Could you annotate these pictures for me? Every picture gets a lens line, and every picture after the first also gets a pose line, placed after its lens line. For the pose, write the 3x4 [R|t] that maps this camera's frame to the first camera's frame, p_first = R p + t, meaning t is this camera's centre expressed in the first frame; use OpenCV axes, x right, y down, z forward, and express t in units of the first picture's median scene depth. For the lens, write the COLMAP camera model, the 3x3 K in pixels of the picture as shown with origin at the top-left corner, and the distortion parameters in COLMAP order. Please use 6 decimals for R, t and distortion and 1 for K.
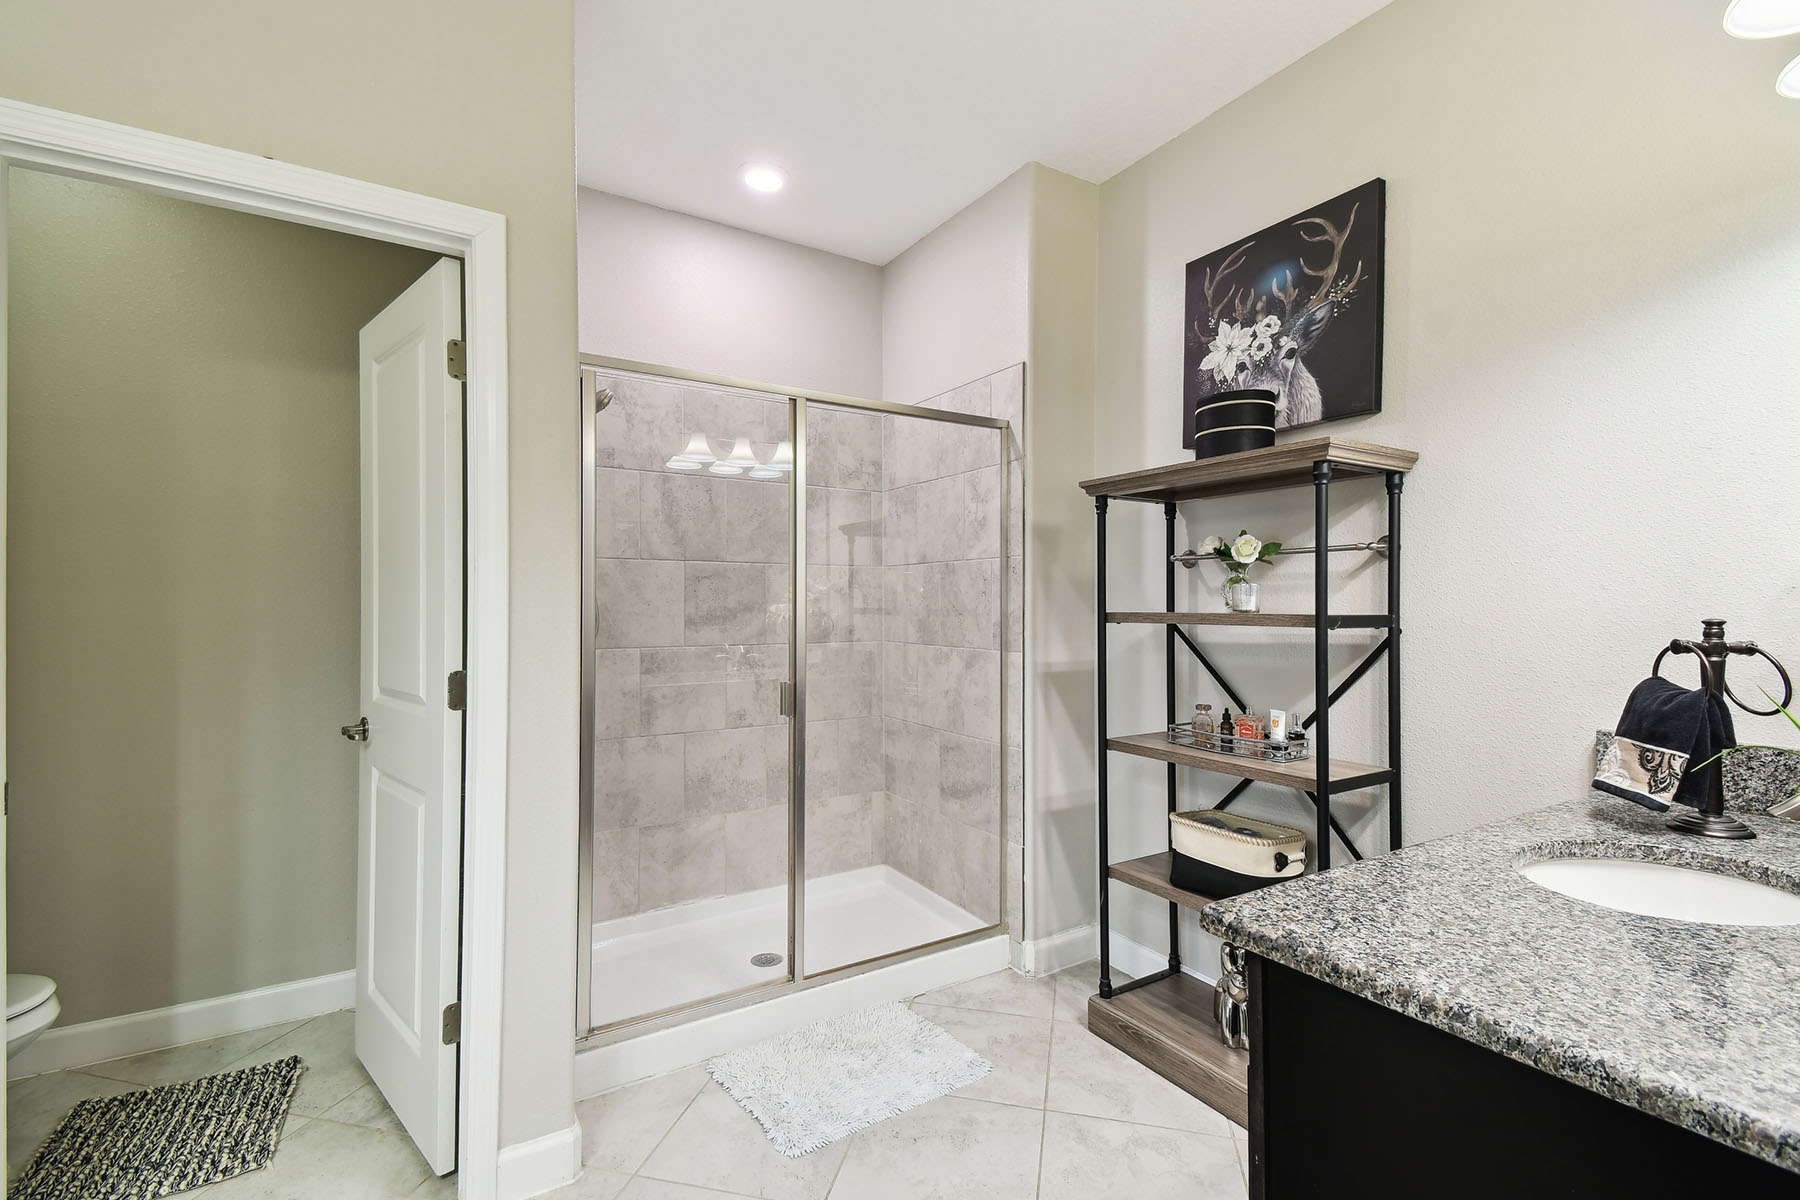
lens RADIAL K [[785.1, 0, 898.7], [0, 785.1, 601.3], [0, 0, 1]] dist [0.056207, -0.031022]
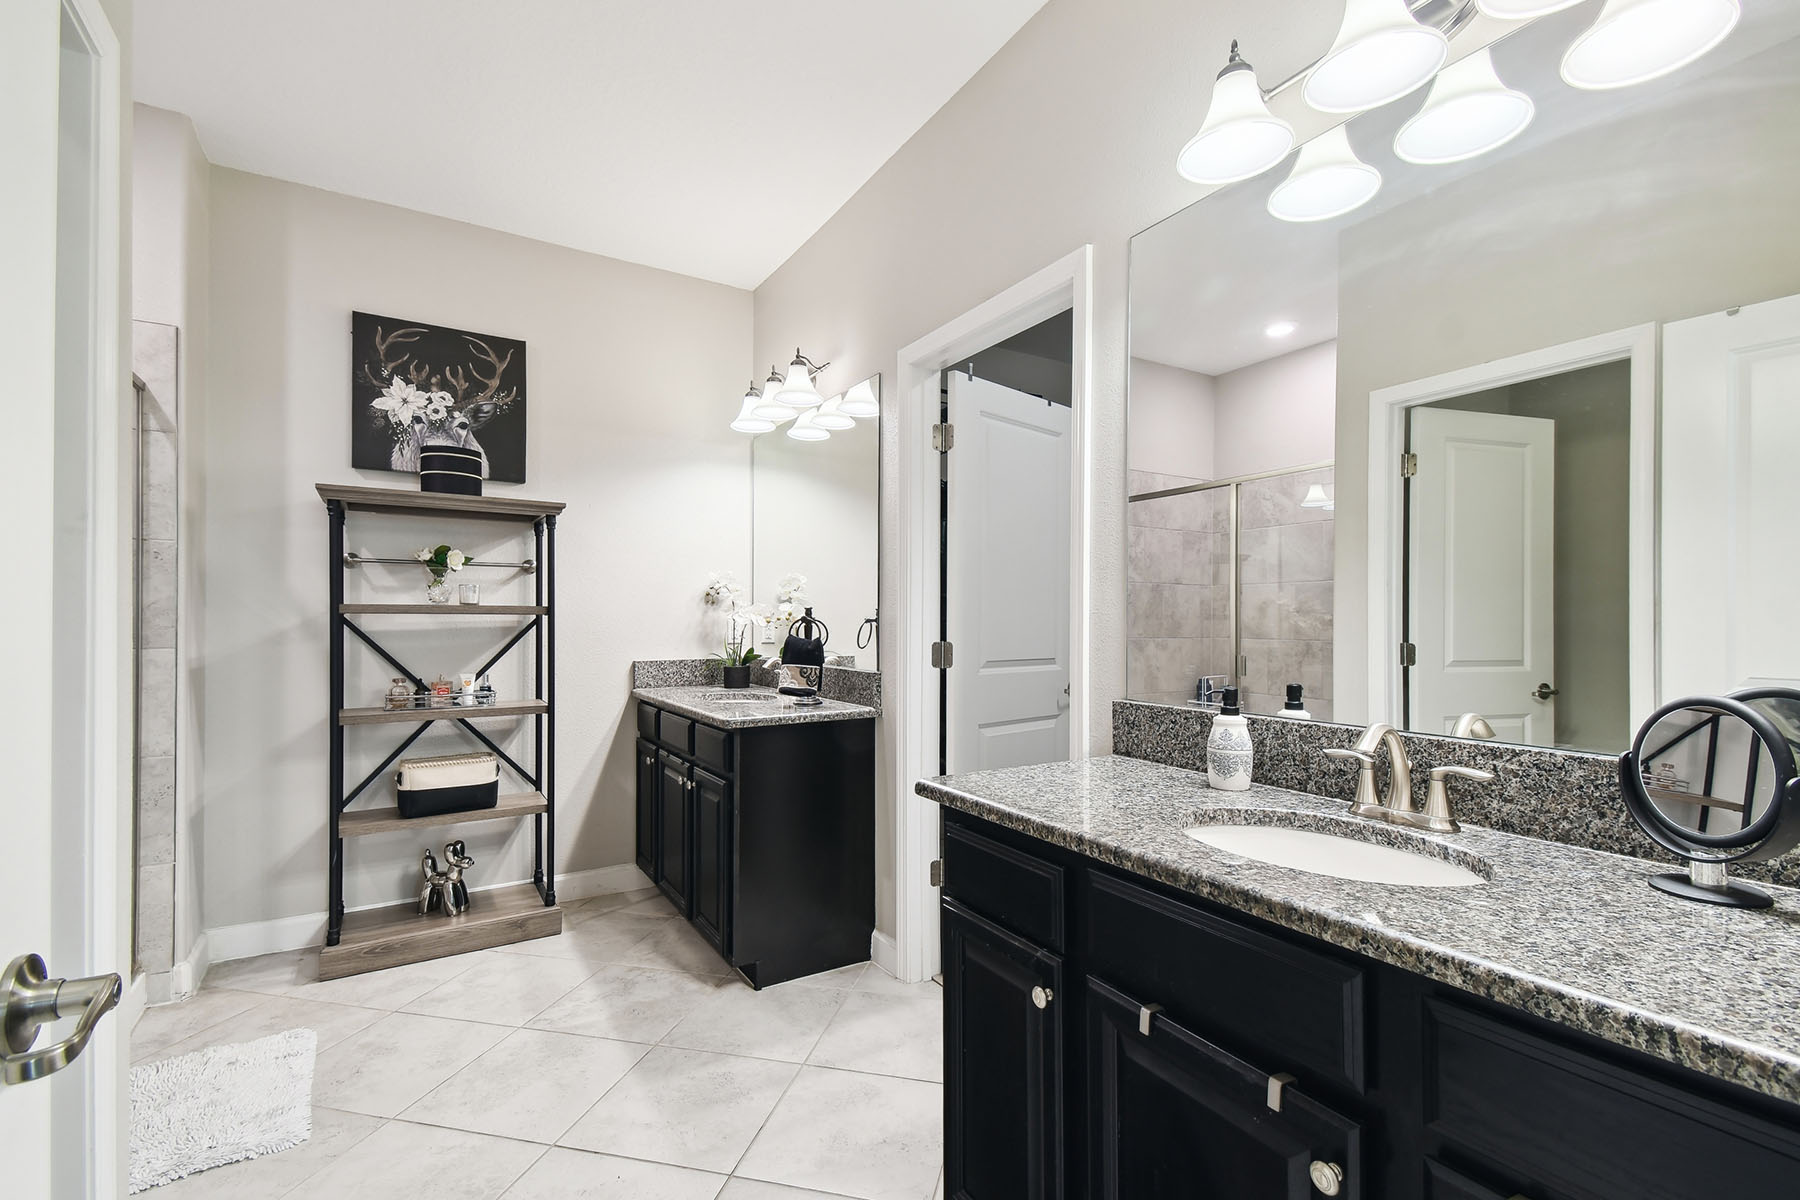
lens RADIAL K [[785.1, 0, 898.7], [0, 785.1, 601.3], [0, 0, 1]] dist [0.056207, -0.031022]
pose [[0.004898, 0.025454, 0.999664, -0.911100], [-0.005656, 0.999661, -0.025426, 0.036448], [-0.999972, -0.005529, 0.005040, 0.203048]]
